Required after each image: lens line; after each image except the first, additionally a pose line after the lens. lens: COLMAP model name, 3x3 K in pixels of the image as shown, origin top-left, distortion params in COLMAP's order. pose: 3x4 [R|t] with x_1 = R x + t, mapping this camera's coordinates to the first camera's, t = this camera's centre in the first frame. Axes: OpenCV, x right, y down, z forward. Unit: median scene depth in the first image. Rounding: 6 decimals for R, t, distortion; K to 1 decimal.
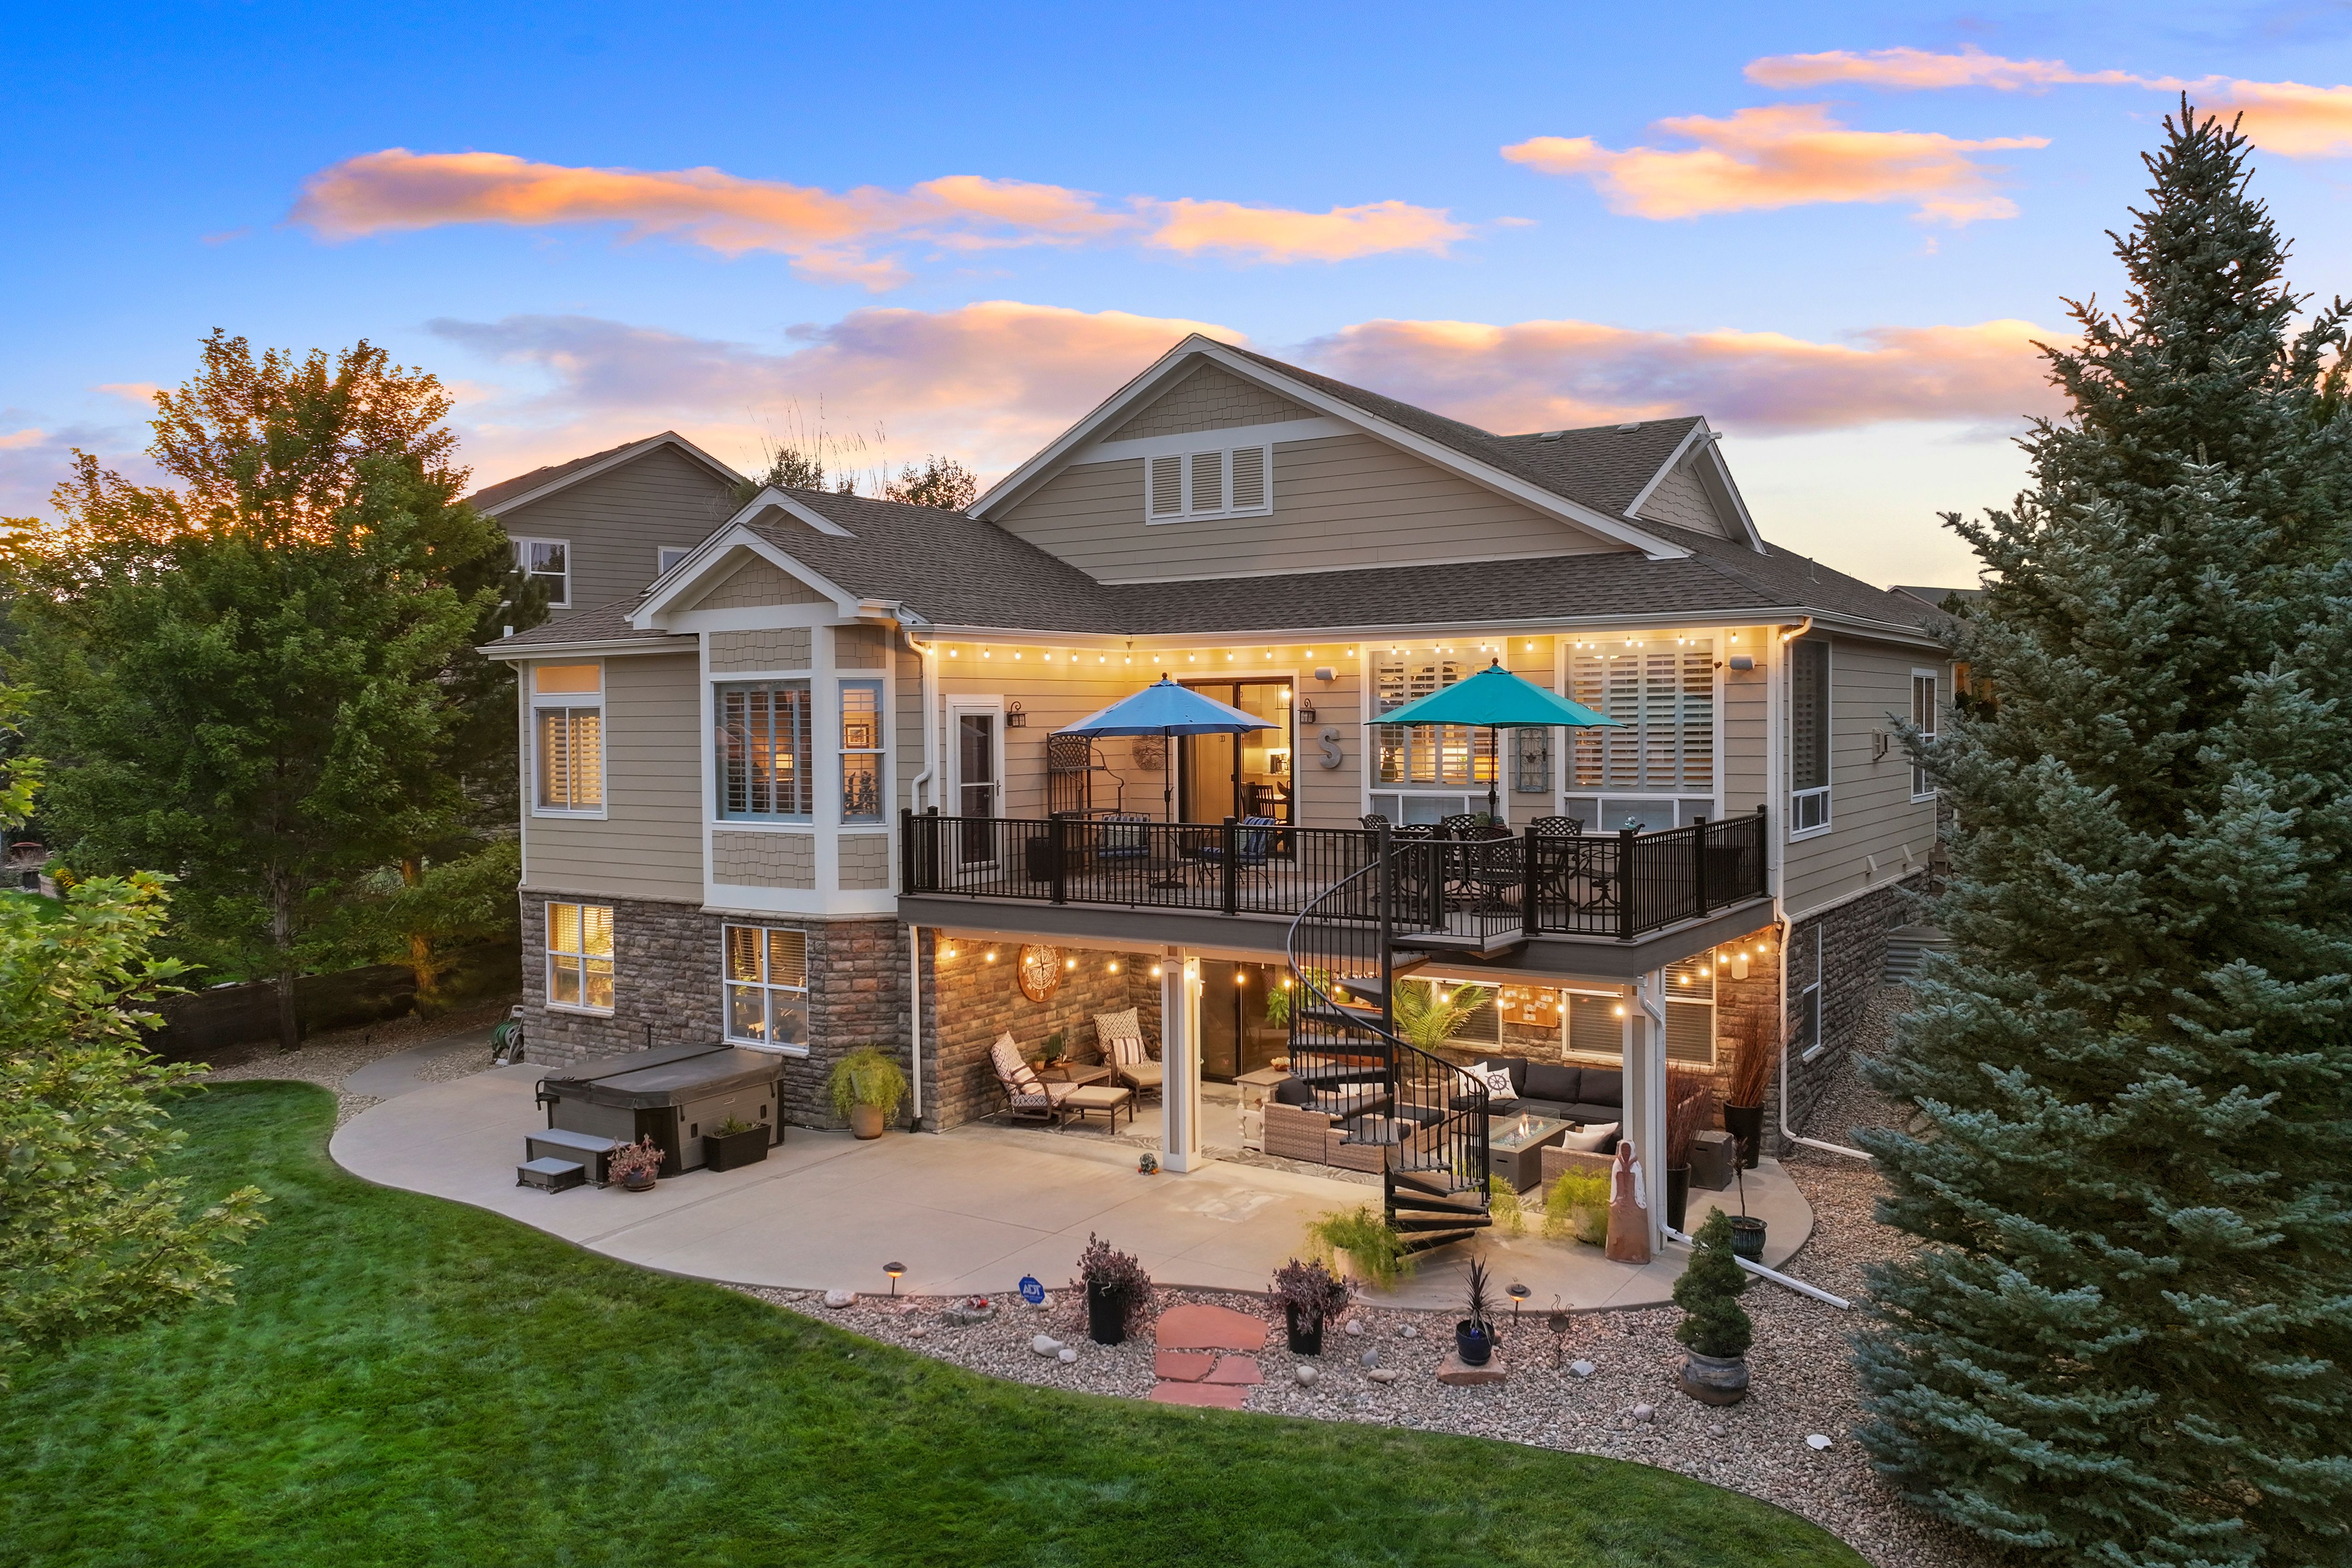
lens RADIAL K [[1707.1, 0, 1177.3], [0, 1707.1, 771.6], [0, 0, 1]] dist [0.002178, 0.000392]
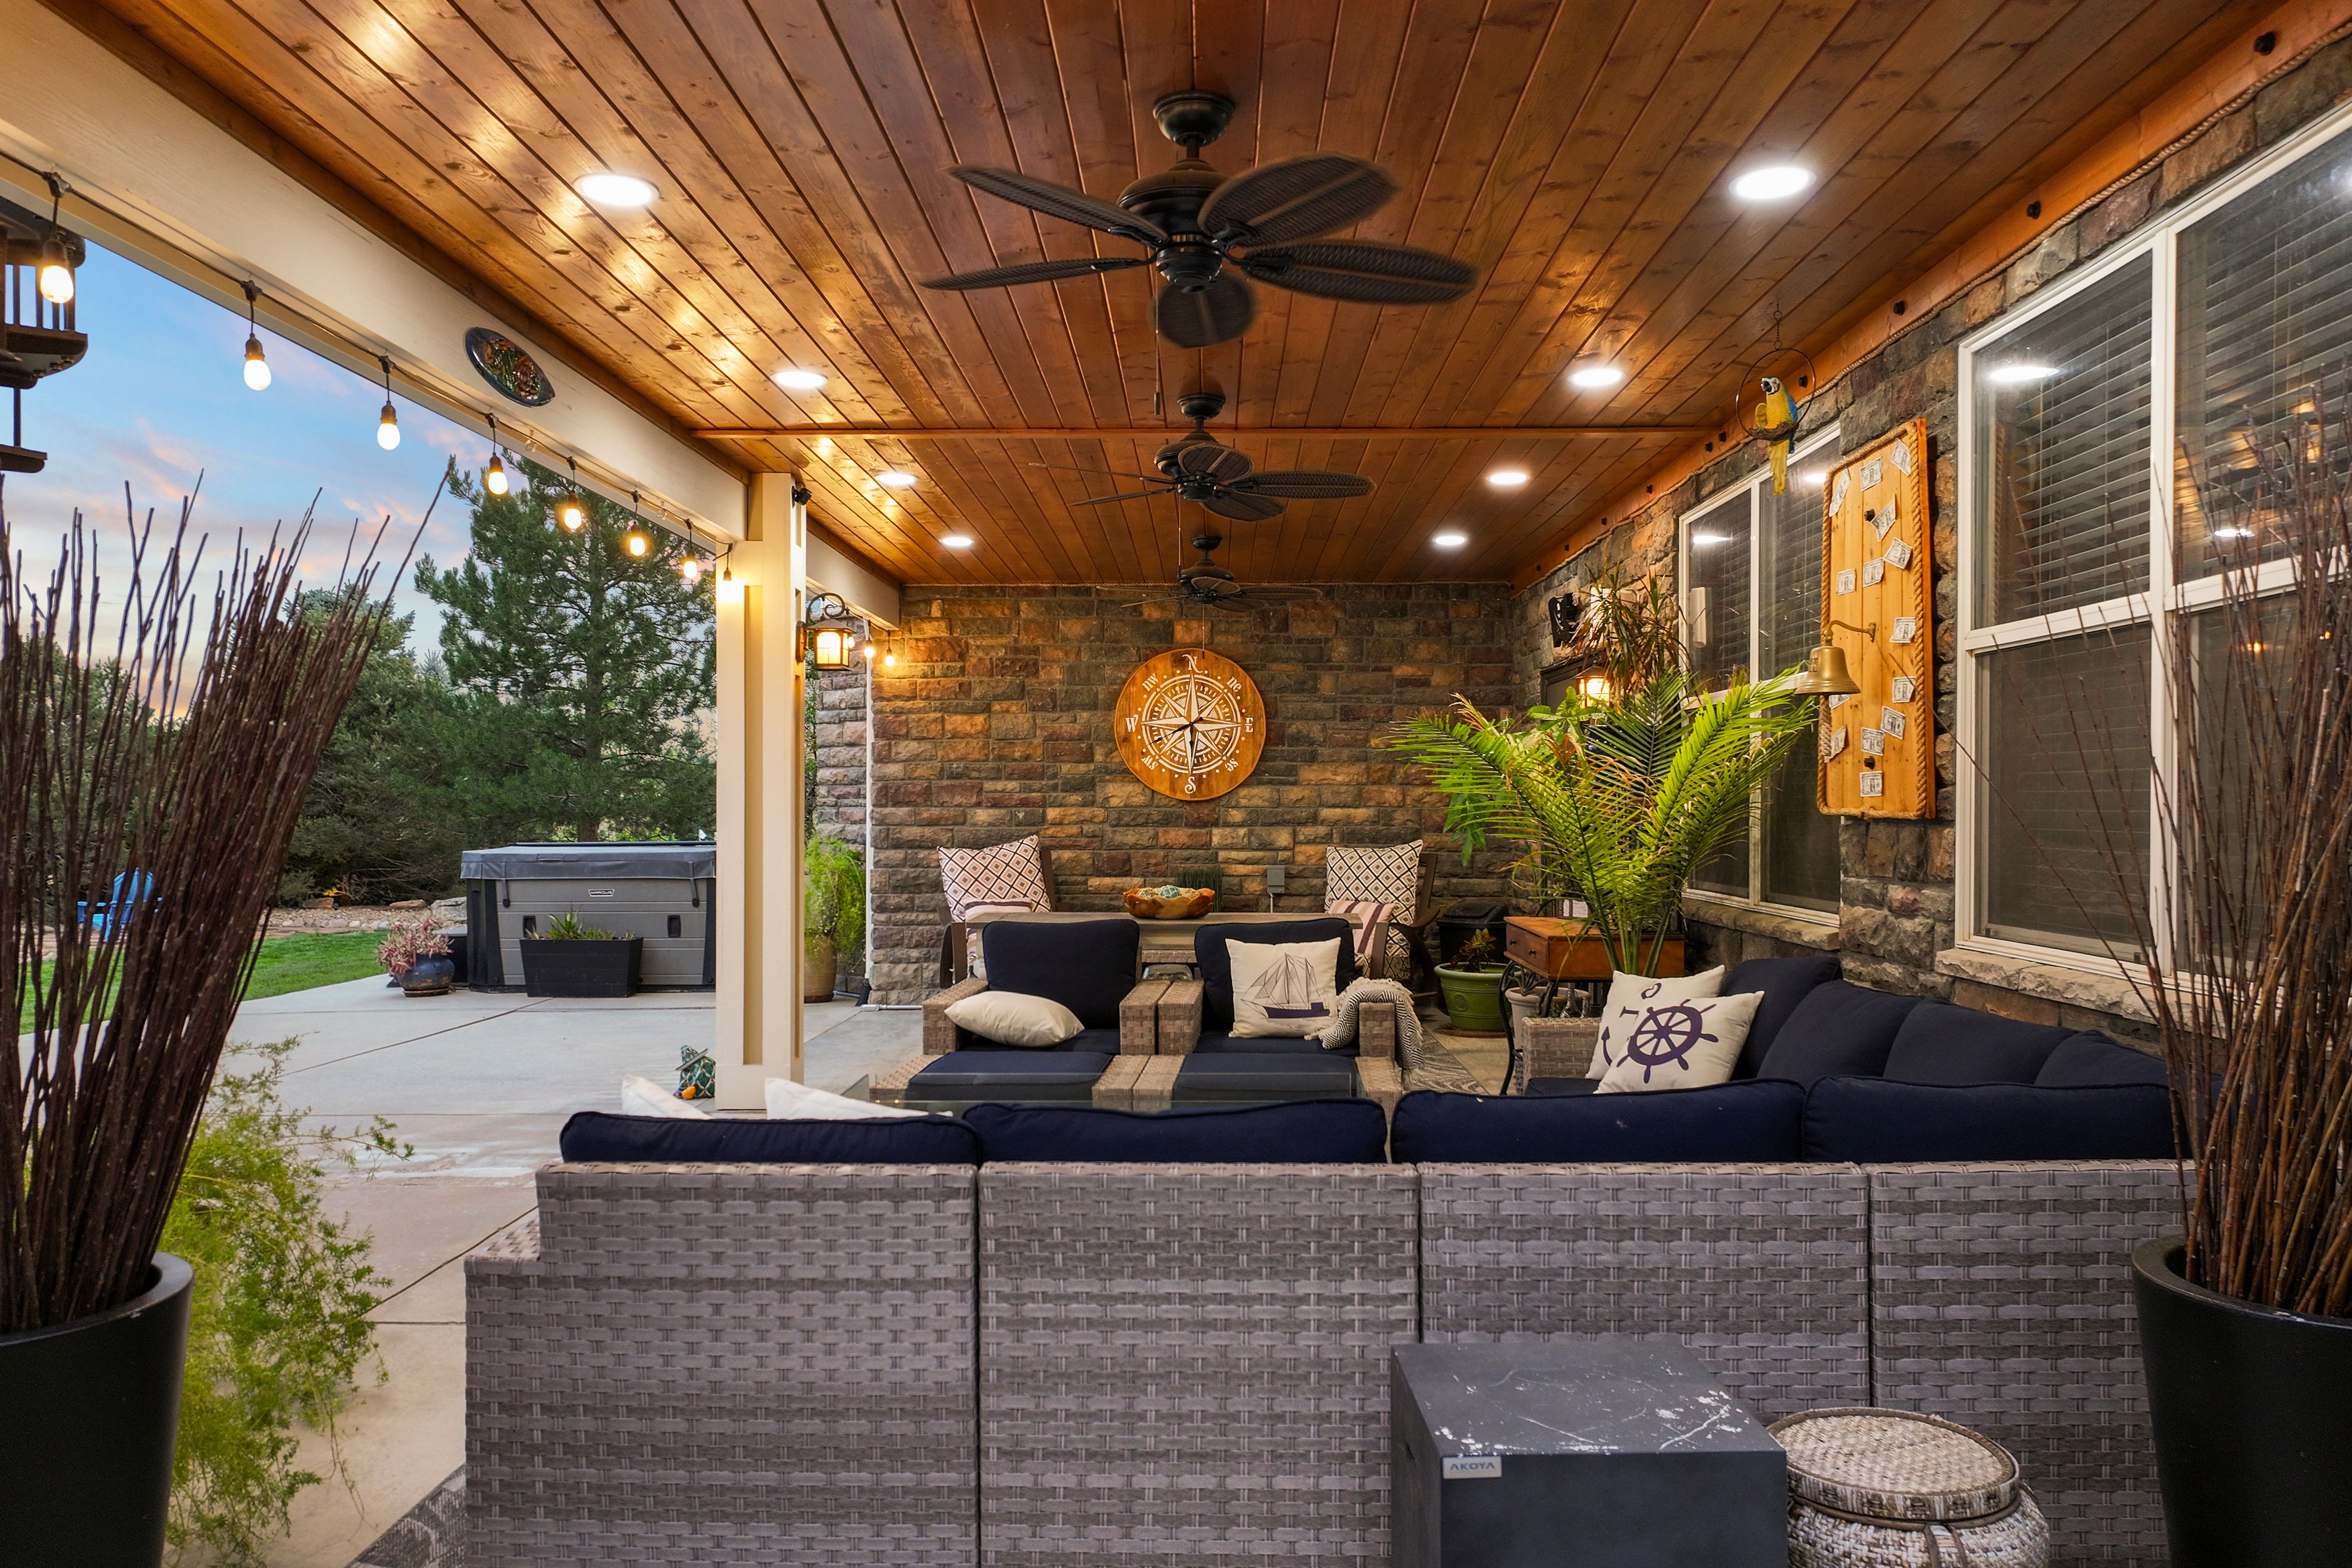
lens RADIAL K [[1725.5, 0, 1165.9], [0, 1725.5, 748.4], [0, 0, 1]] dist [0.000128, 0.012839]
pose [[0.537479, -0.015012, -0.843143, 0.350475], [-0.035647, 0.998543, -0.040503, 0.152742], [0.842523, 0.051825, 0.536161, 0.803855]]
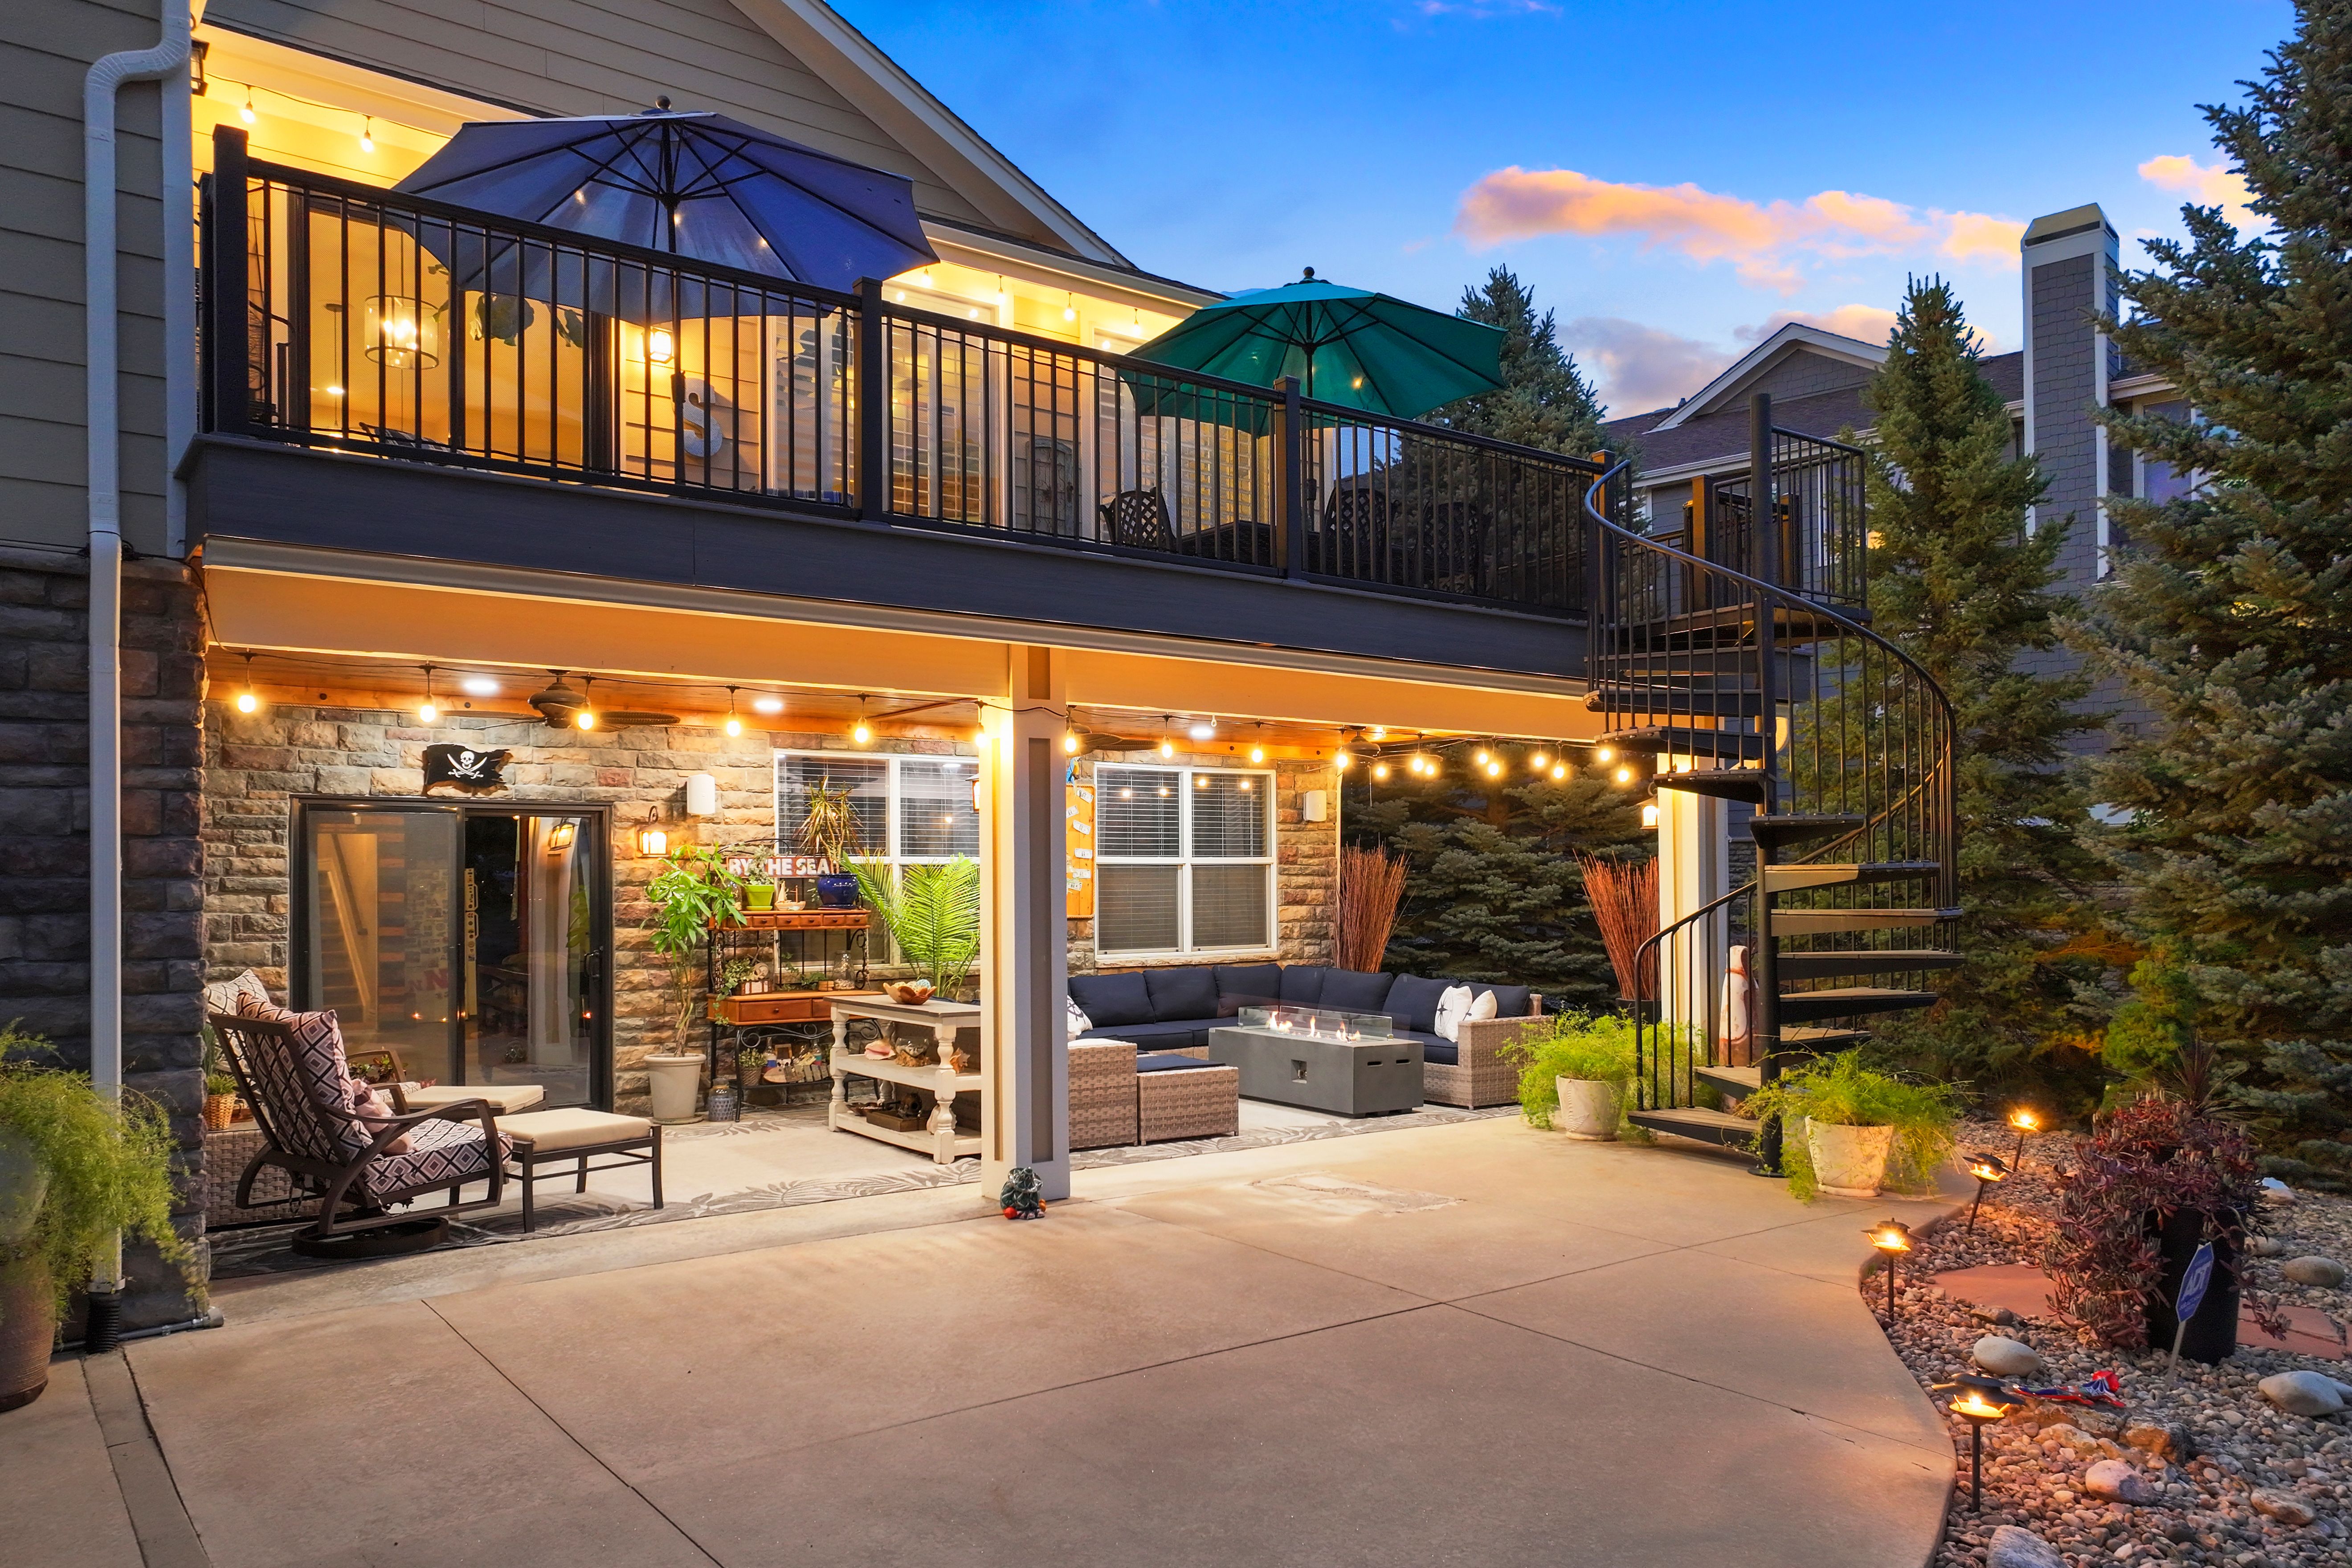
lens RADIAL K [[1645.8, 0, 1179.9], [0, 1645.8, 873.1], [0, 0, 1]] dist [0.004930, 0.005039]
pose [[0.336037, 0.014900, 0.941731, -0.351504], [0.033022, 0.999074, -0.027591, 0.151077], [-0.941270, 0.040370, 0.335233, 0.760234]]
